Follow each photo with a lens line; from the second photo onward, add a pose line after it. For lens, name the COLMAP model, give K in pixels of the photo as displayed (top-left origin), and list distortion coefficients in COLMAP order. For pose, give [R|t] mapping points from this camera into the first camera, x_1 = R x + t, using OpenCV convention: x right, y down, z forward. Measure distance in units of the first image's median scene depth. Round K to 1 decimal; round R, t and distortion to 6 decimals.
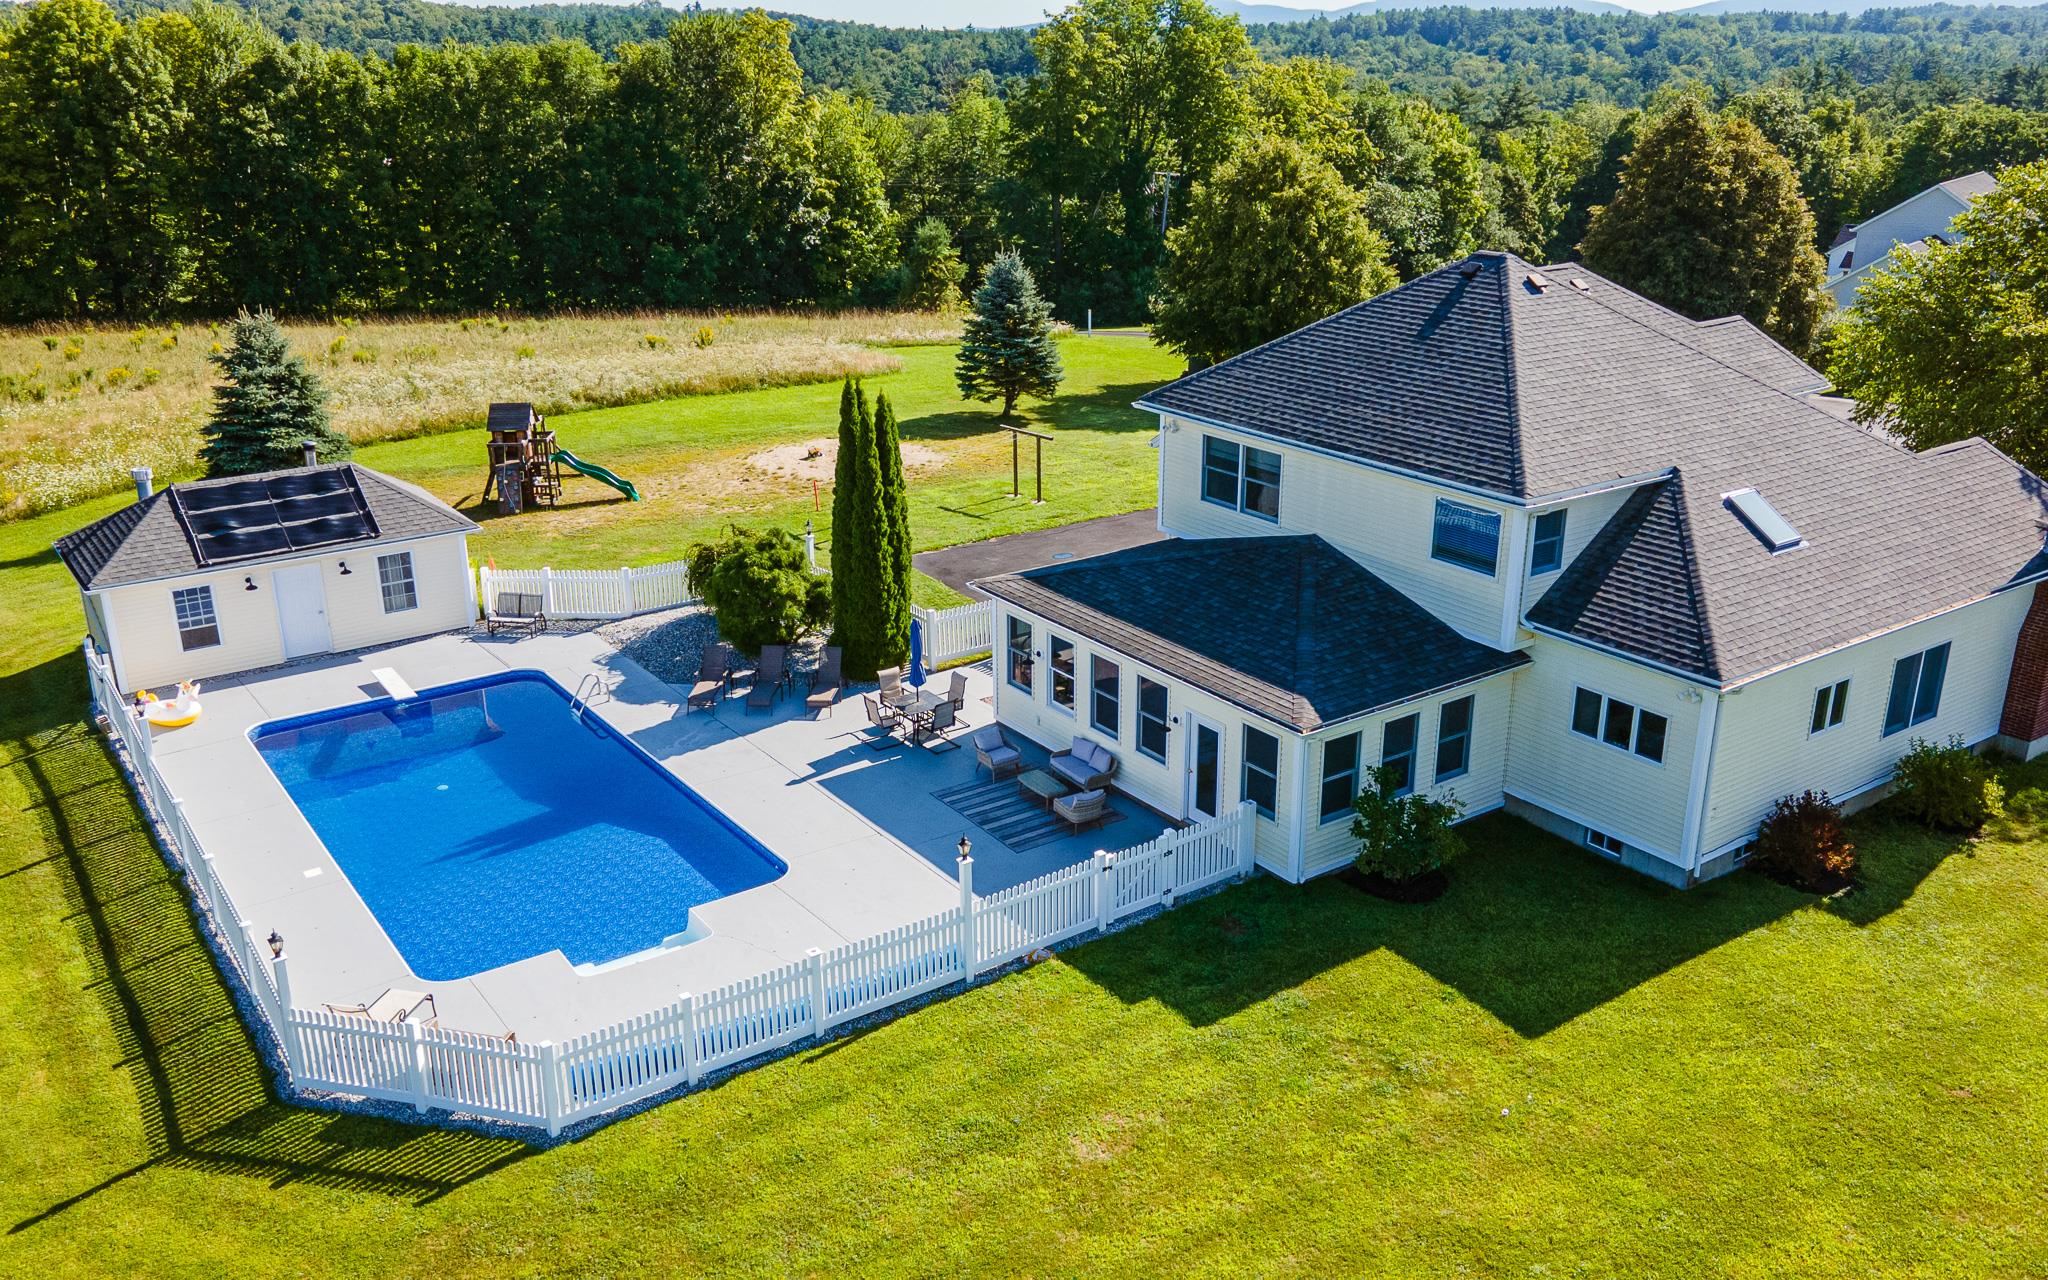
lens RADIAL K [[1678.6, 0, 1012.4], [0, 1678.6, 592.2], [0, 0, 1]] dist [0.000810, 0.088742]
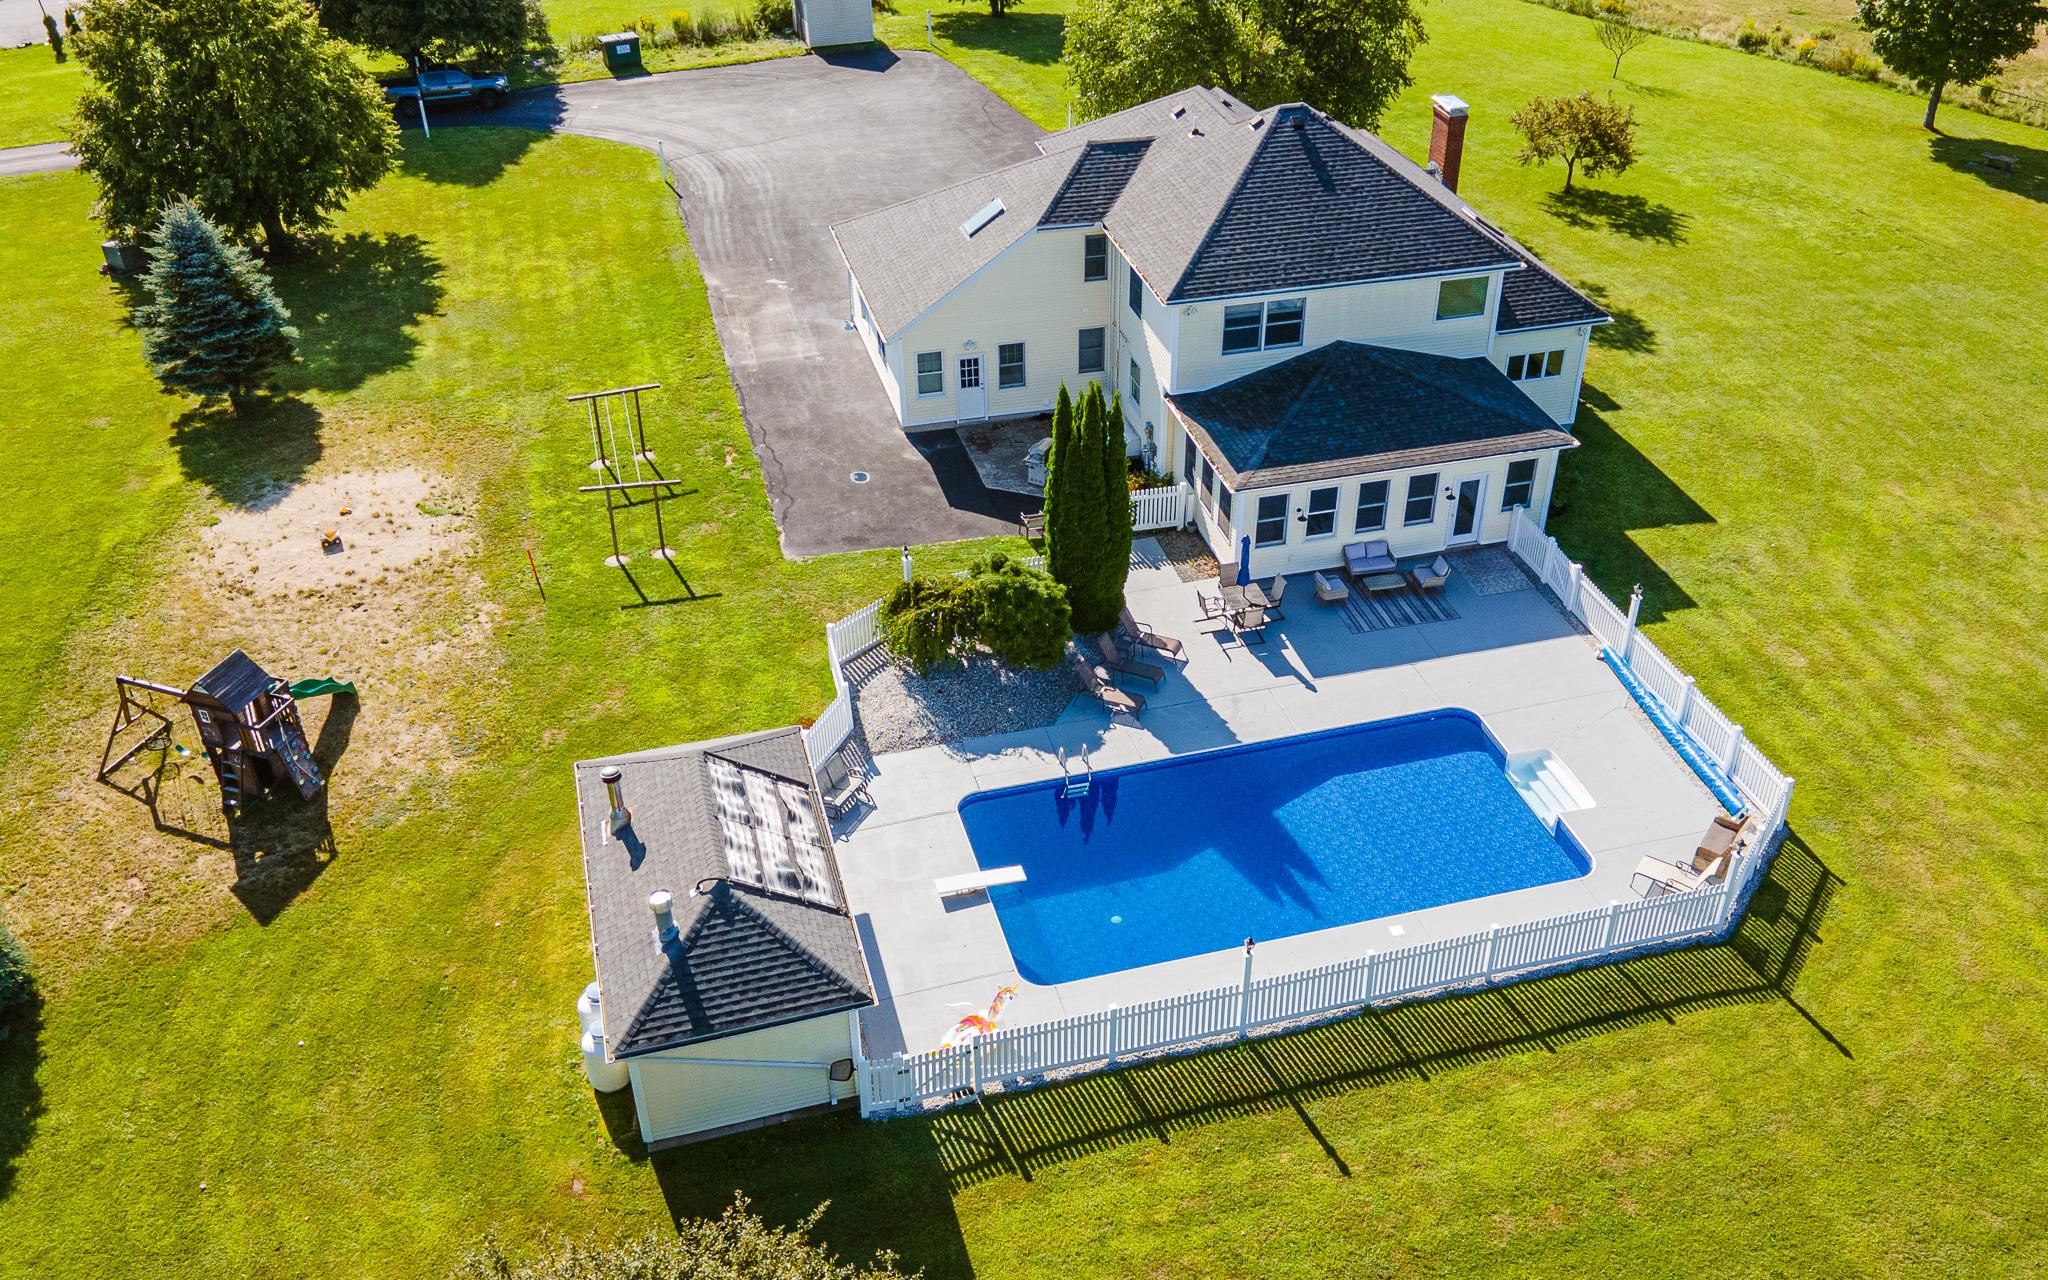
lens RADIAL K [[1779.1, 0, 1104.8], [0, 1779.1, 669.1], [0, 0, 1]] dist [0.037474, 0.008761]
pose [[0.315450, -0.539696, 0.780525, -0.761043], [0.282586, 0.838631, 0.465665, -0.352893], [-0.905890, 0.073672, 0.417057, 0.364364]]
